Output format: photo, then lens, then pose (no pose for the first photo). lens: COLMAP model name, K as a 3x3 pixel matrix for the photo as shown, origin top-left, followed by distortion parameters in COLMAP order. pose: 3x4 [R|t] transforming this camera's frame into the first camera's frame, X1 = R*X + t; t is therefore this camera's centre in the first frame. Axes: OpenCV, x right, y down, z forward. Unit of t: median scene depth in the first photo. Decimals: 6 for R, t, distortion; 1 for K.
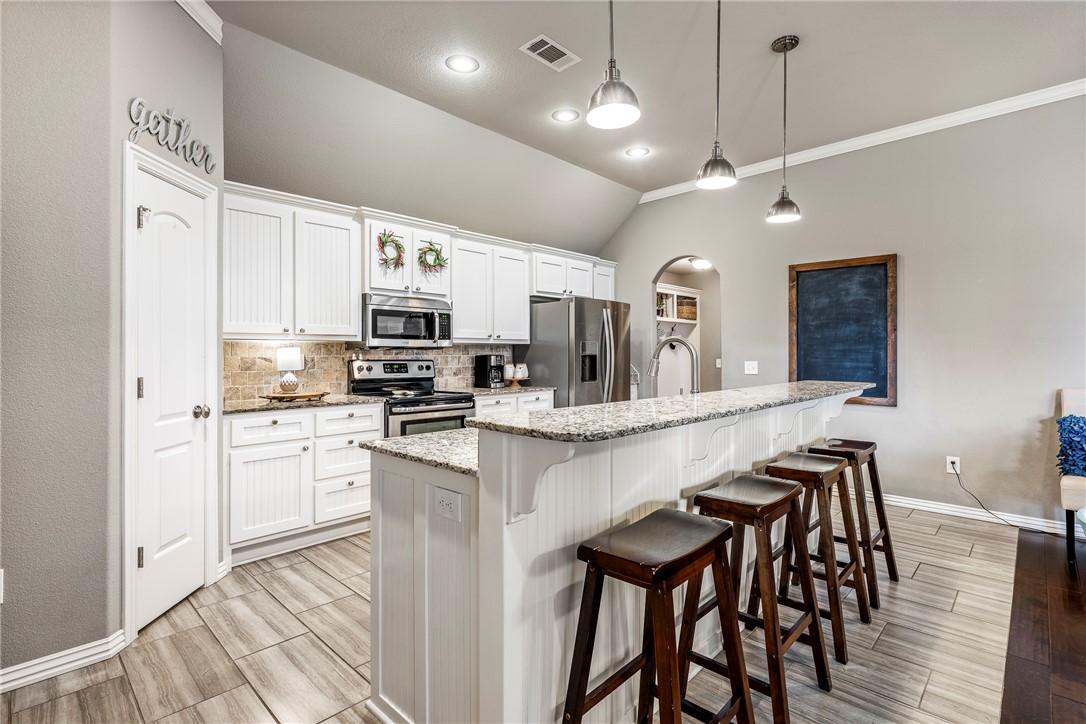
lens RADIAL K [[511.7, 0, 544.1], [0, 511.7, 349.2], [0, 0, 1]] dist [-0.004037, 0.001383]
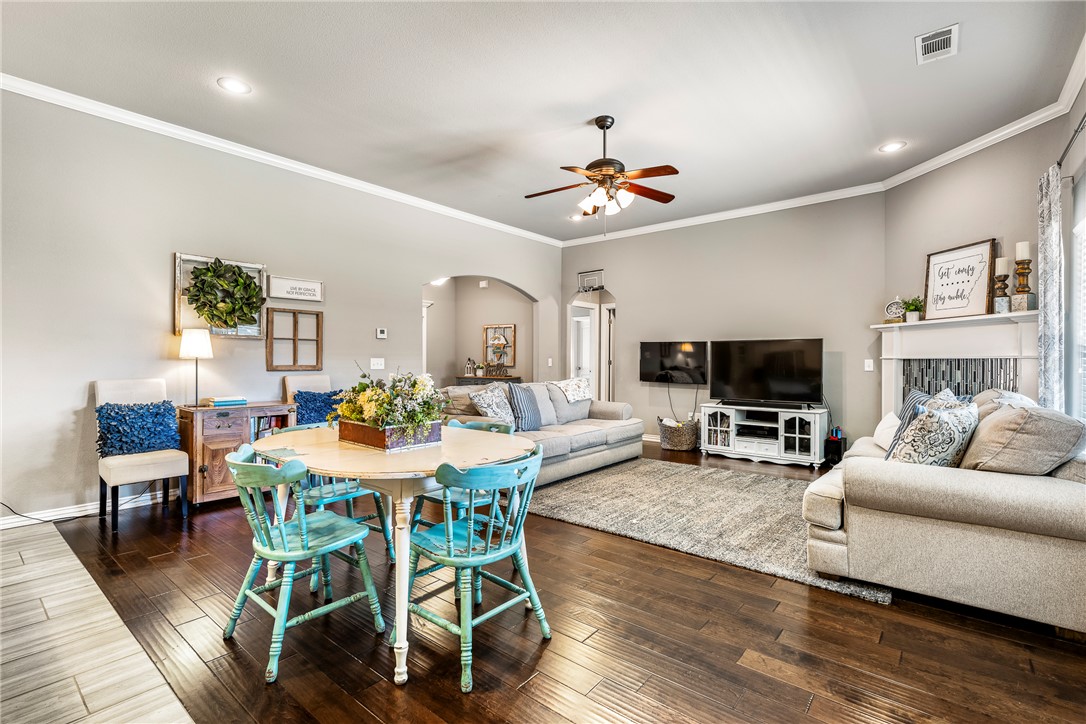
lens RADIAL K [[491.5, 0, 545.2], [0, 491.5, 362.7], [0, 0, 1]] dist [0.000056, -0.001202]
pose [[-0.074795, -0.004703, 0.997188, -0.096761], [-0.015694, 0.999871, 0.003538, 0.017965], [-0.997075, -0.015385, -0.074859, 0.104119]]
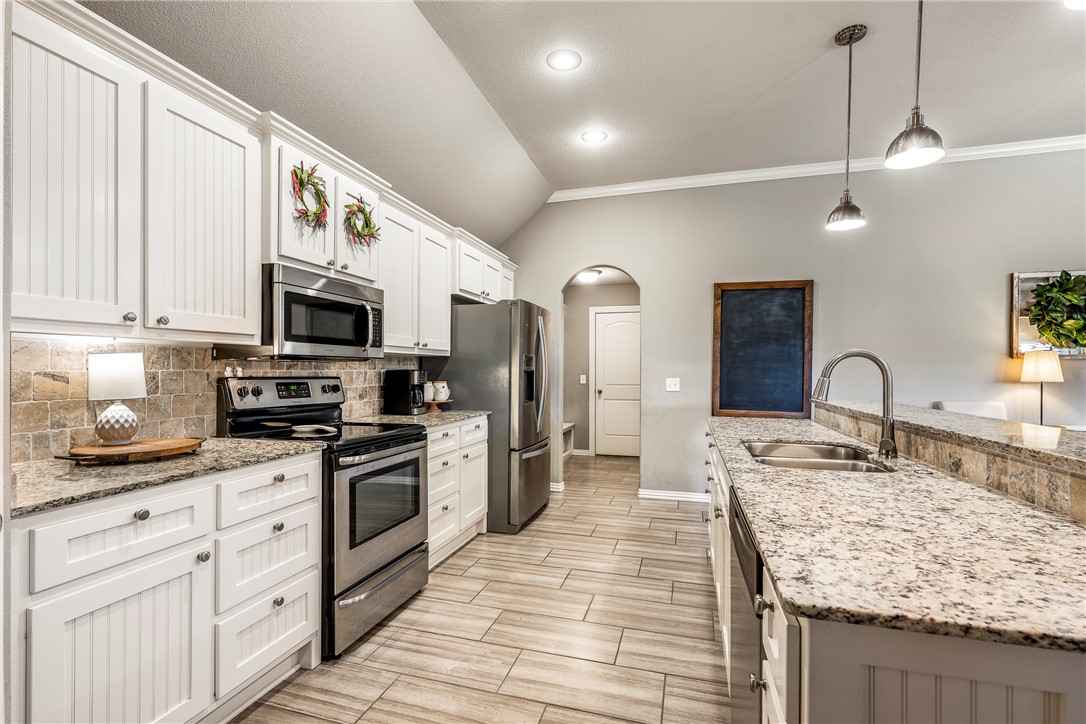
lens RADIAL K [[491.5, 0, 540.2], [0, 491.5, 368.8], [0, 0, 1]] dist [0.000056, -0.001202]
pose [[0.890286, 0.008062, 0.455330, -0.324136], [-0.012816, 0.999891, 0.007355, 0.002781], [-0.455221, -0.012384, 0.890292, 0.352578]]
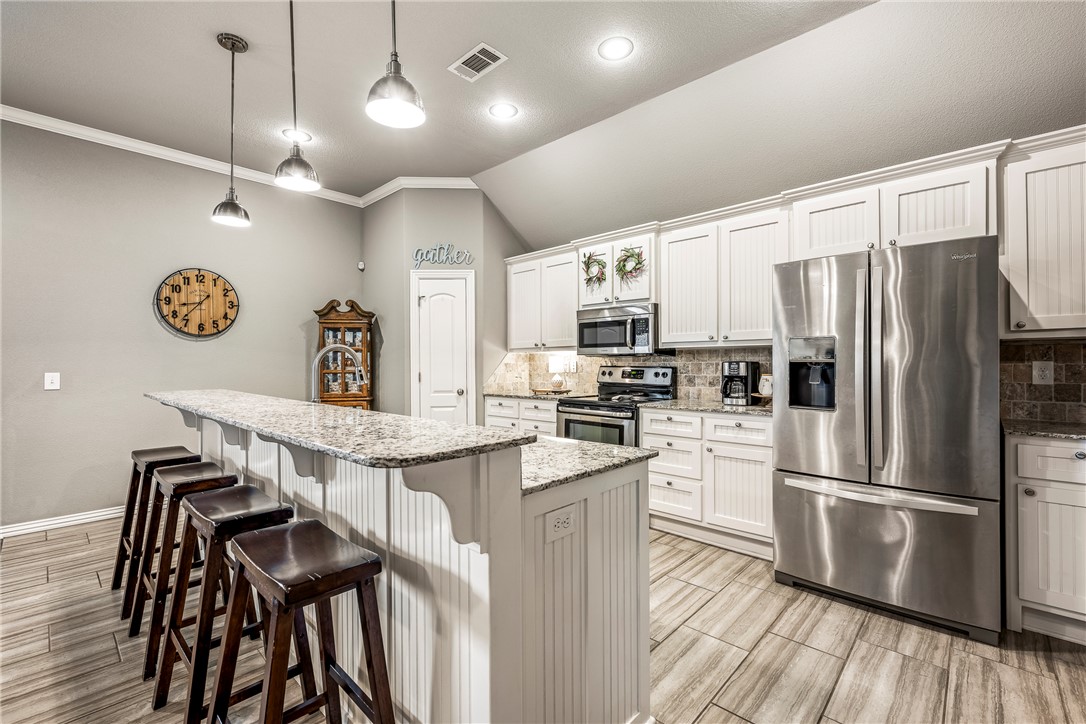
lens RADIAL K [[465.4, 0, 547.5], [0, 465.4, 361.9], [0, 0, 1]] dist [-0.003690, 0.000887]
pose [[0.025453, 0.004593, -0.999665, 0.732552], [0.016697, 0.999848, 0.005019, 0.004631], [0.999537, -0.016819, 0.025372, 0.876976]]
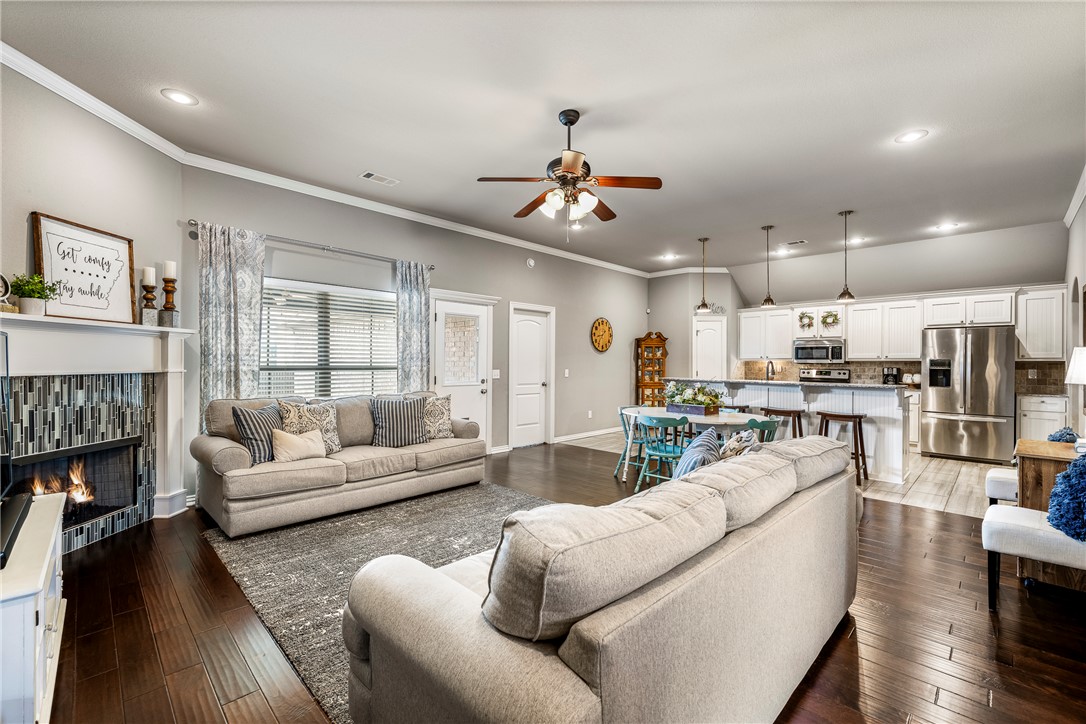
lens RADIAL K [[465.4, 0, 536.6], [0, 465.4, 362.9], [0, 0, 1]] dist [-0.003690, 0.000887]
pose [[-0.026097, 0.005578, -0.999644, 1.786565], [0.005230, 0.999972, 0.005443, -0.023132], [0.999646, -0.005086, -0.026125, -0.127761]]
